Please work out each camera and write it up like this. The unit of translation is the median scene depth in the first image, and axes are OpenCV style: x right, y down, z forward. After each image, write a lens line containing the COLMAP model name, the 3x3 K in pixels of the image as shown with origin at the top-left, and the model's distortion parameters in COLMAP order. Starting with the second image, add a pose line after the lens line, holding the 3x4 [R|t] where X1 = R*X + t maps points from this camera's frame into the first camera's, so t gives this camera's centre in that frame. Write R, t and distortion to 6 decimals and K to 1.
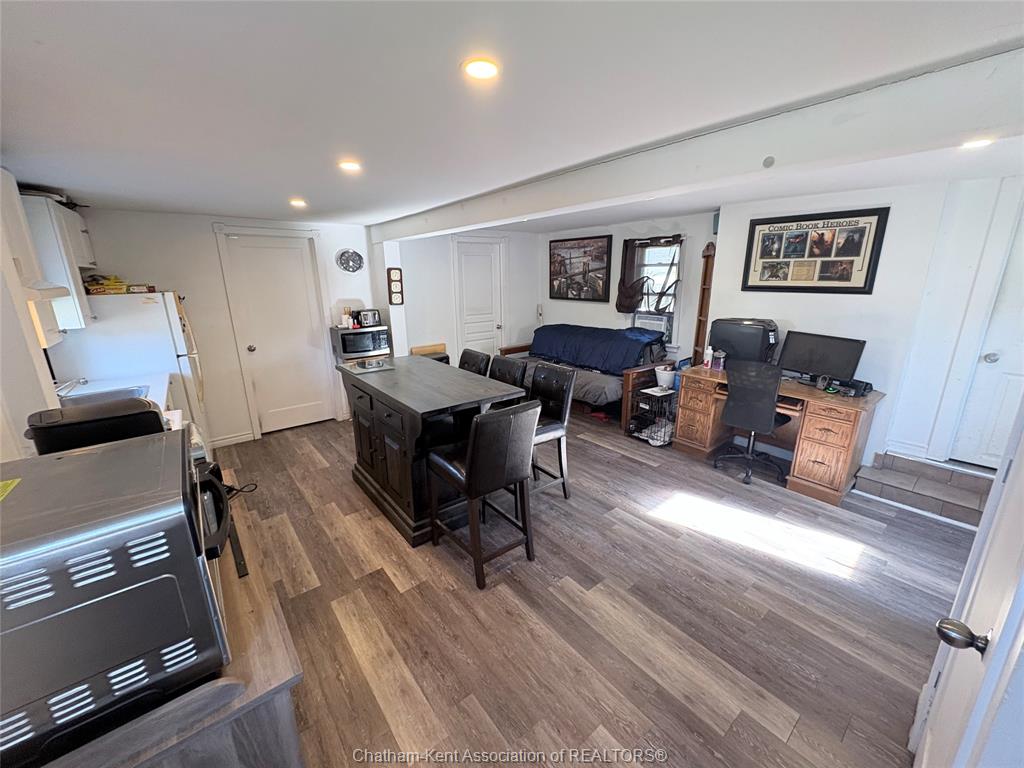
lens RADIAL K [[407.1, 0, 512.0], [0, 407.1, 384.0], [0, 0, 1]] dist [-0.000989, 0.000294]
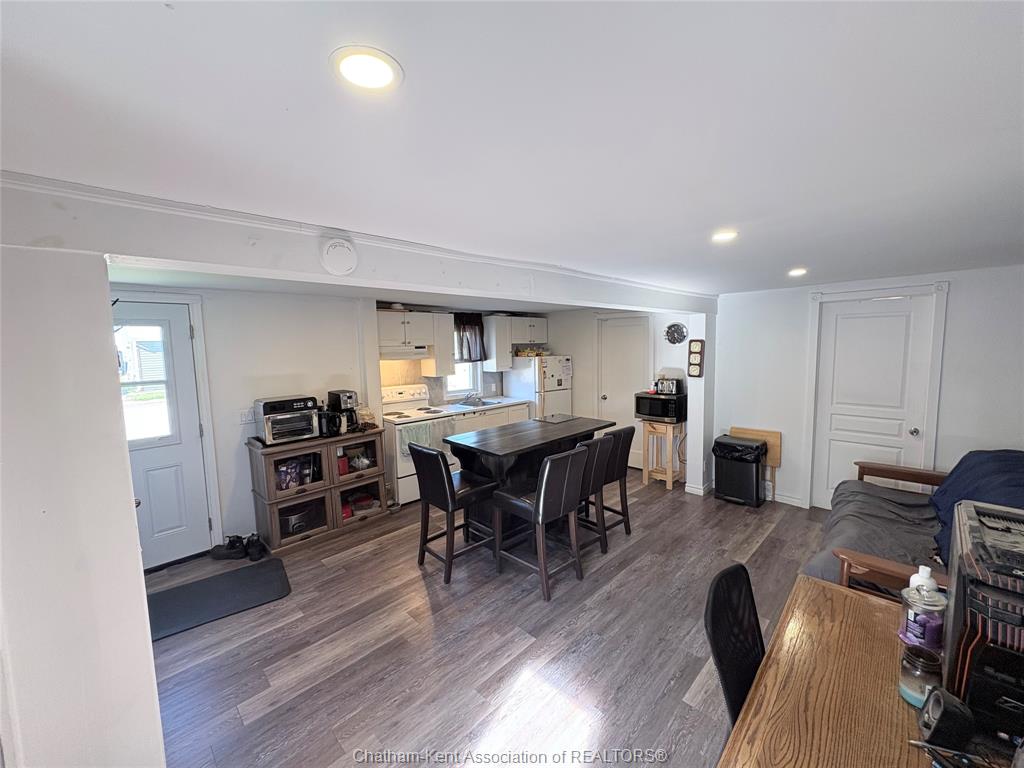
lens RADIAL K [[407.1, 0, 512.0], [0, 407.1, 384.0], [0, 0, 1]] dist [-0.000989, 0.000294]
pose [[0.105993, 0.107677, -0.988520, 0.659540], [-0.239241, 0.967679, 0.079754, -0.159219], [0.965158, 0.228041, 0.128328, 0.485044]]
